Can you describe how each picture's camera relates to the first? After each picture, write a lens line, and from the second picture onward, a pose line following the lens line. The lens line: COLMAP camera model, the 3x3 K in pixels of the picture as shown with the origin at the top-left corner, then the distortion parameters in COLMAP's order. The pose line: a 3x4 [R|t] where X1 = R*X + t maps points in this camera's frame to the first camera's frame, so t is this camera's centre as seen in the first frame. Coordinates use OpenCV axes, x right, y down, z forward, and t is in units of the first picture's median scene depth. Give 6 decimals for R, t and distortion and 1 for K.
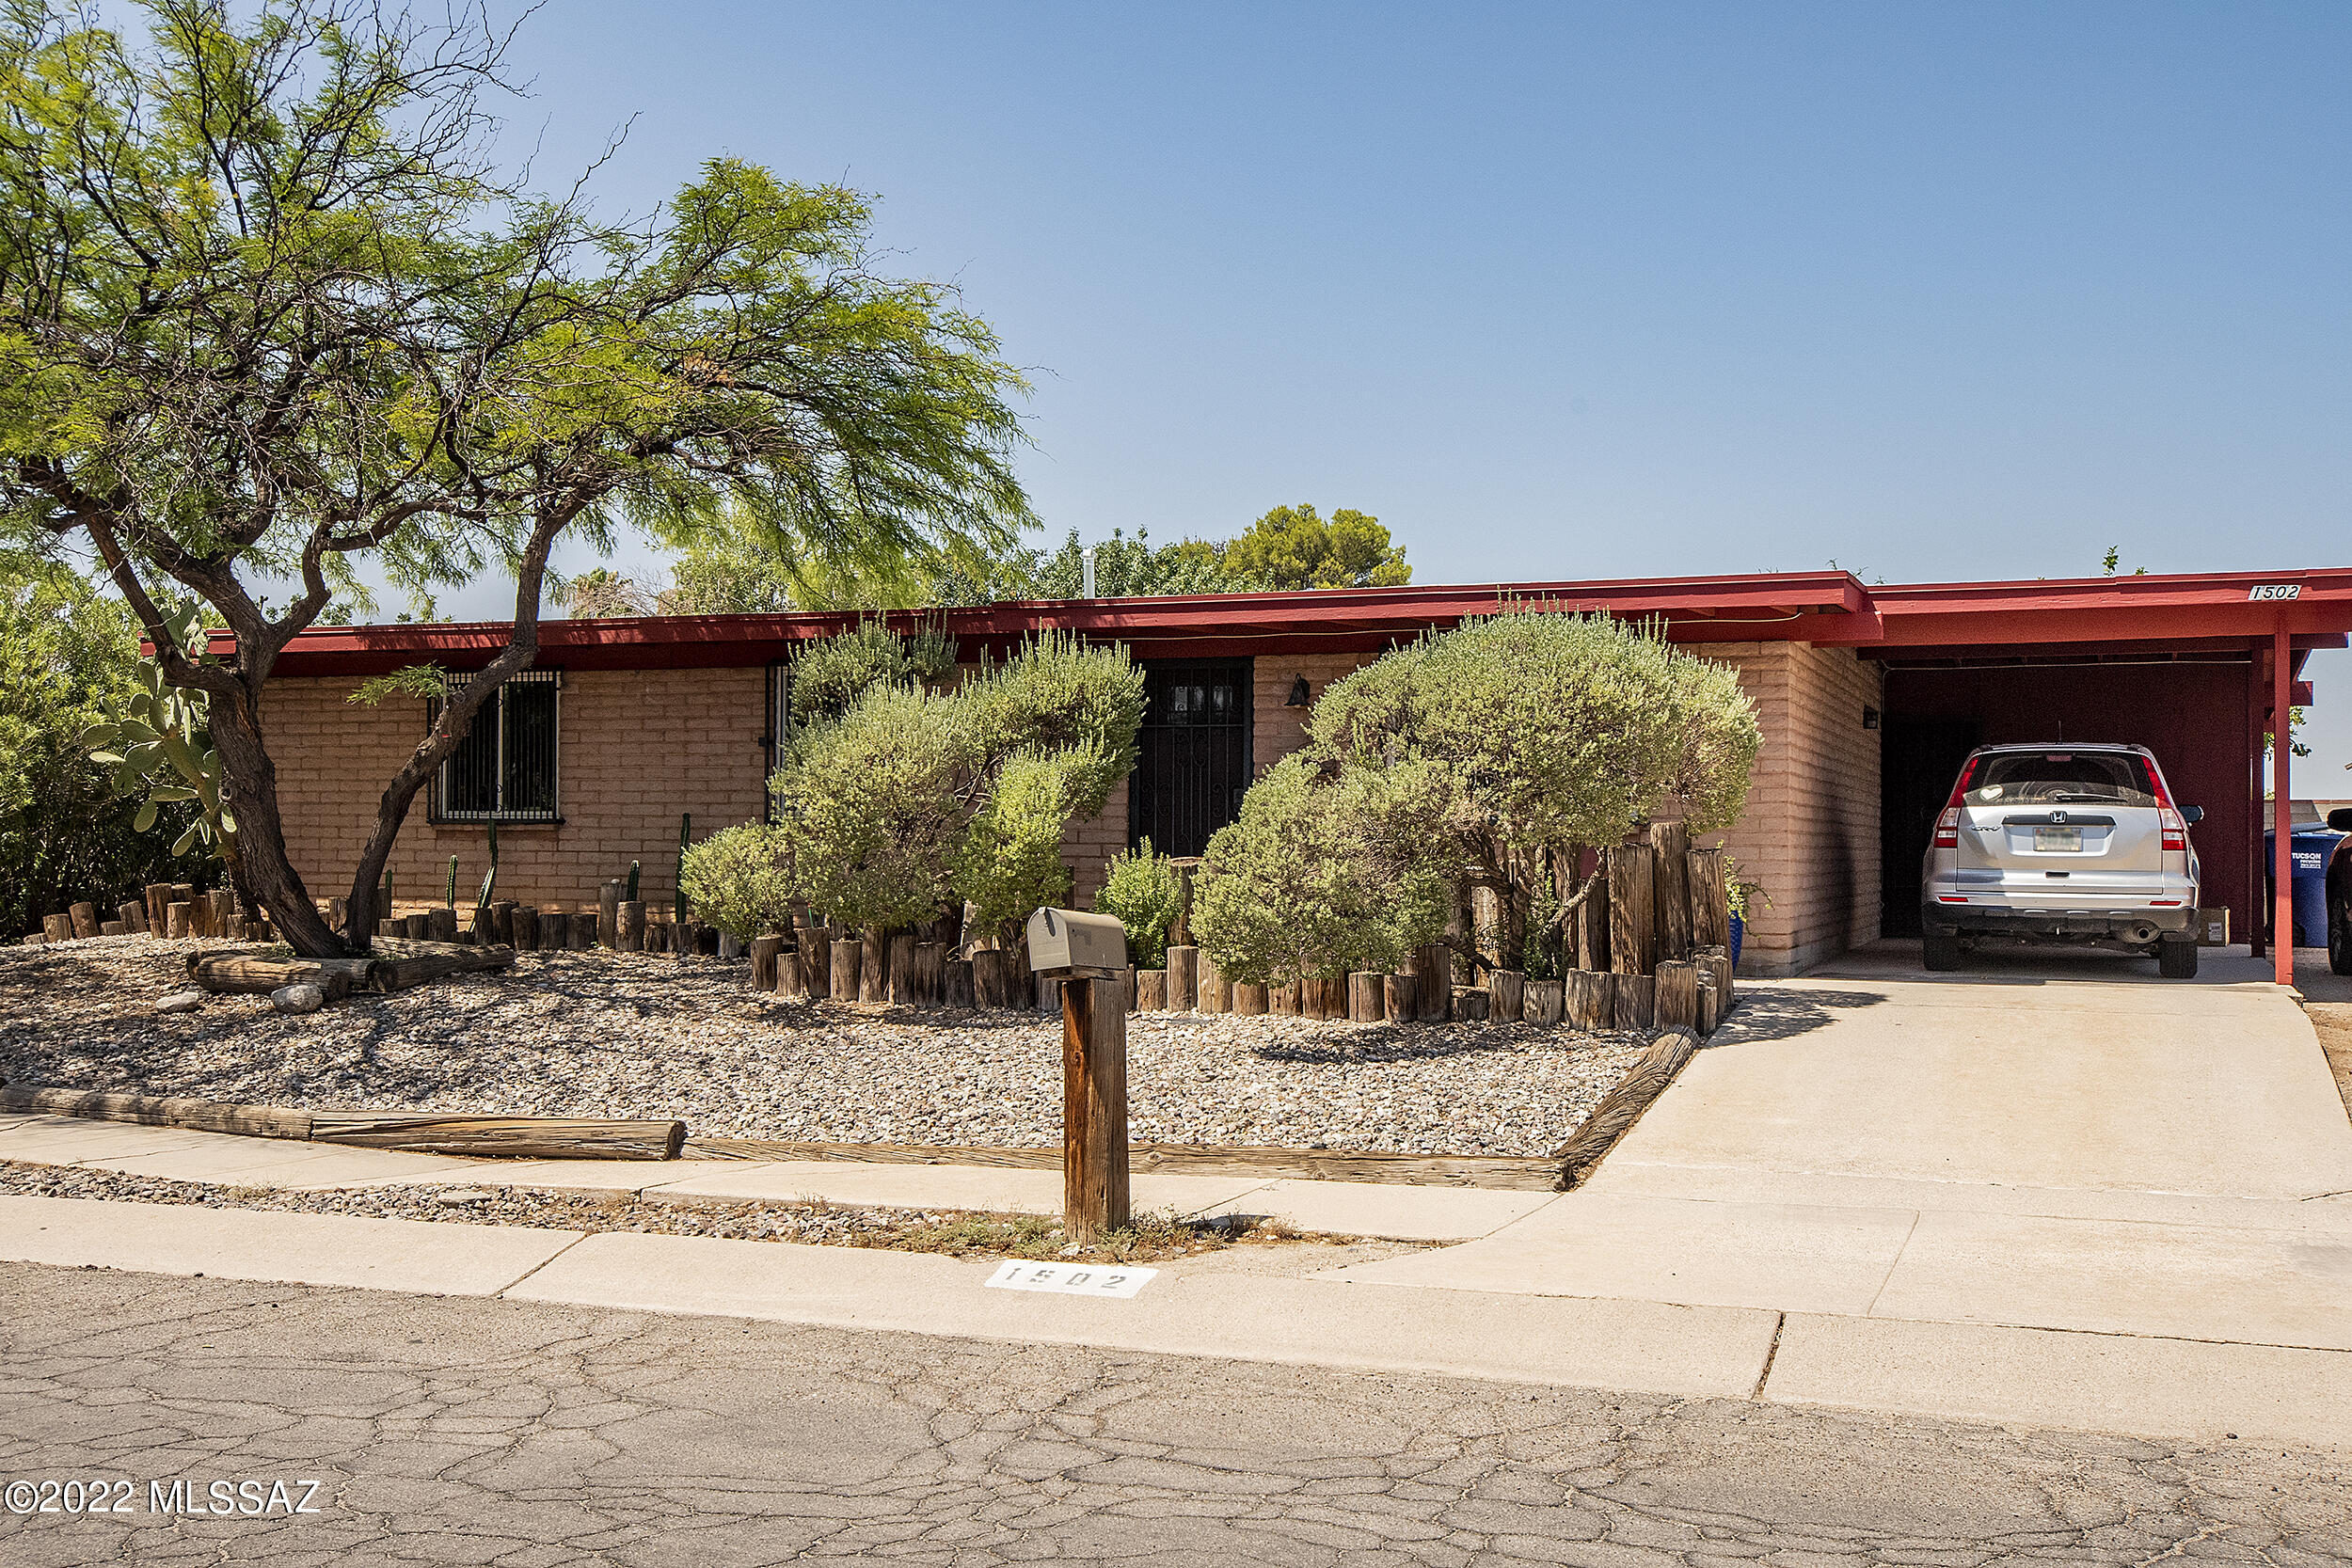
lens RADIAL K [[2409.0, 0, 1176.0], [0, 2409.0, 784.0], [0, 0, 1]] dist [0.012398, 0.014219]
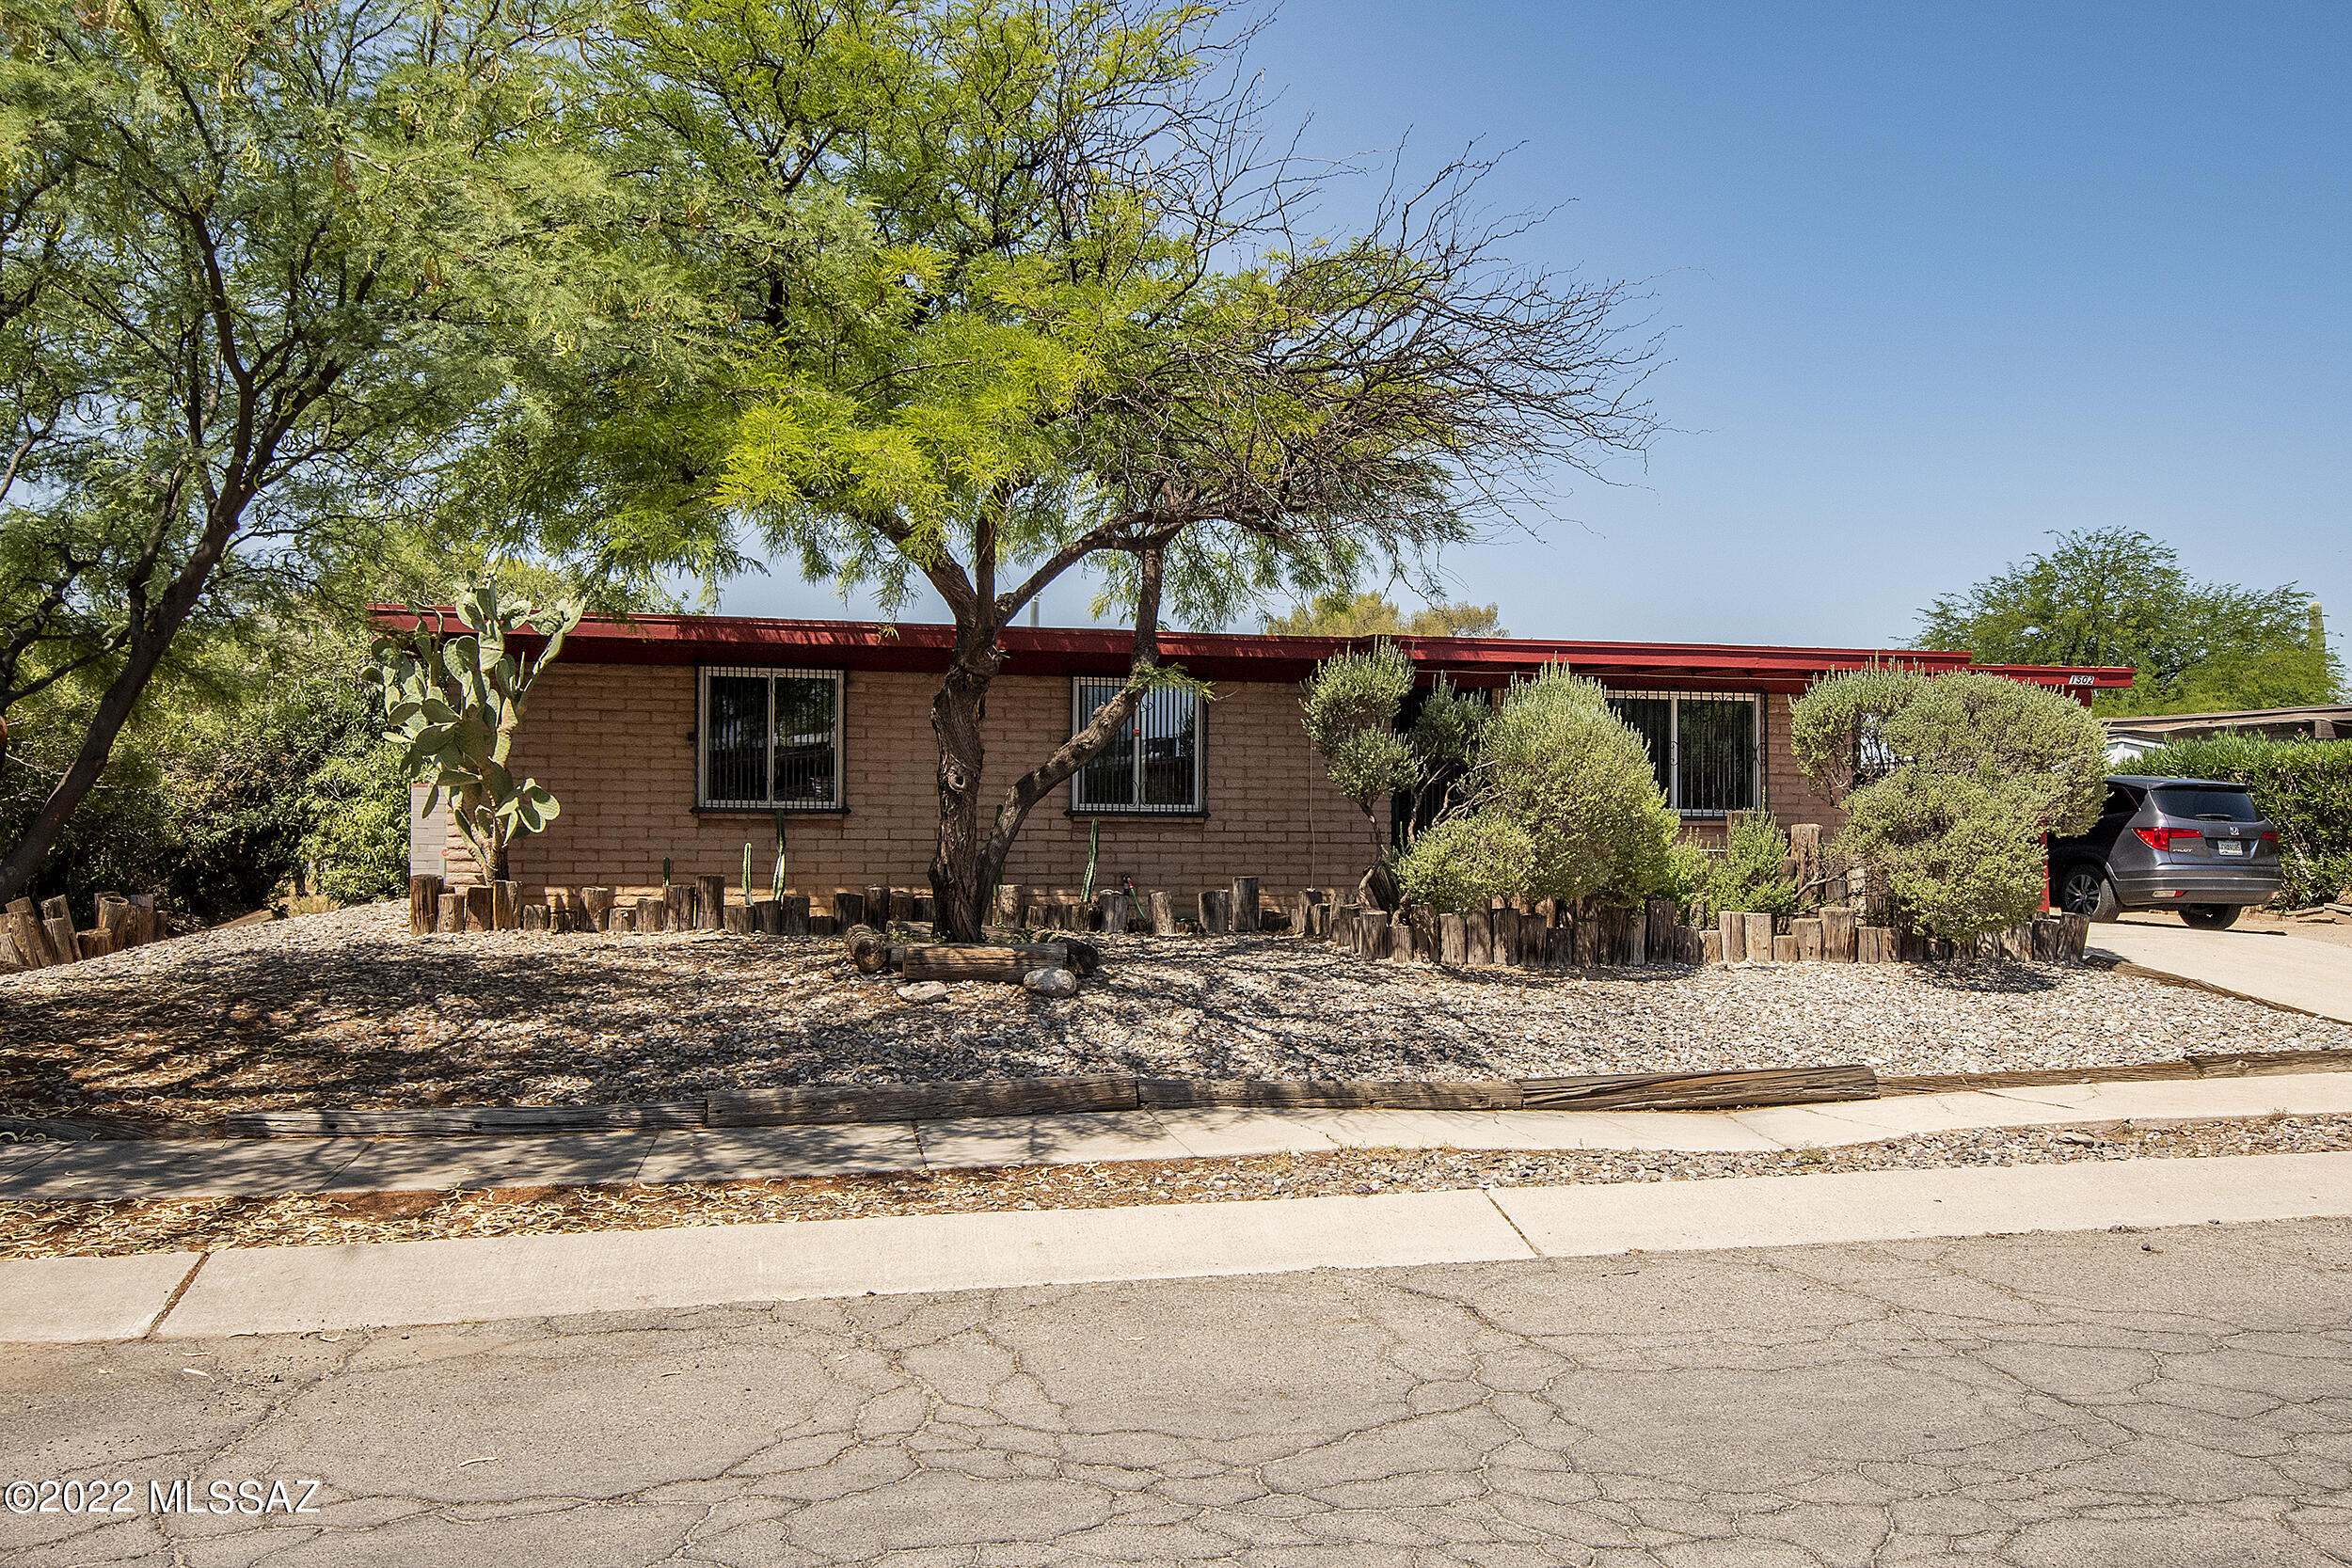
lens RADIAL K [[1859.5, 0, 1176.0], [0, 1859.5, 784.0], [0, 0, 1]] dist [0.038360, 0.000028]
pose [[0.828226, 0.014001, 0.560219, -0.599336], [-0.016322, 0.999866, -0.000858, 0.001834], [-0.560156, -0.008433, 0.828344, 0.239040]]
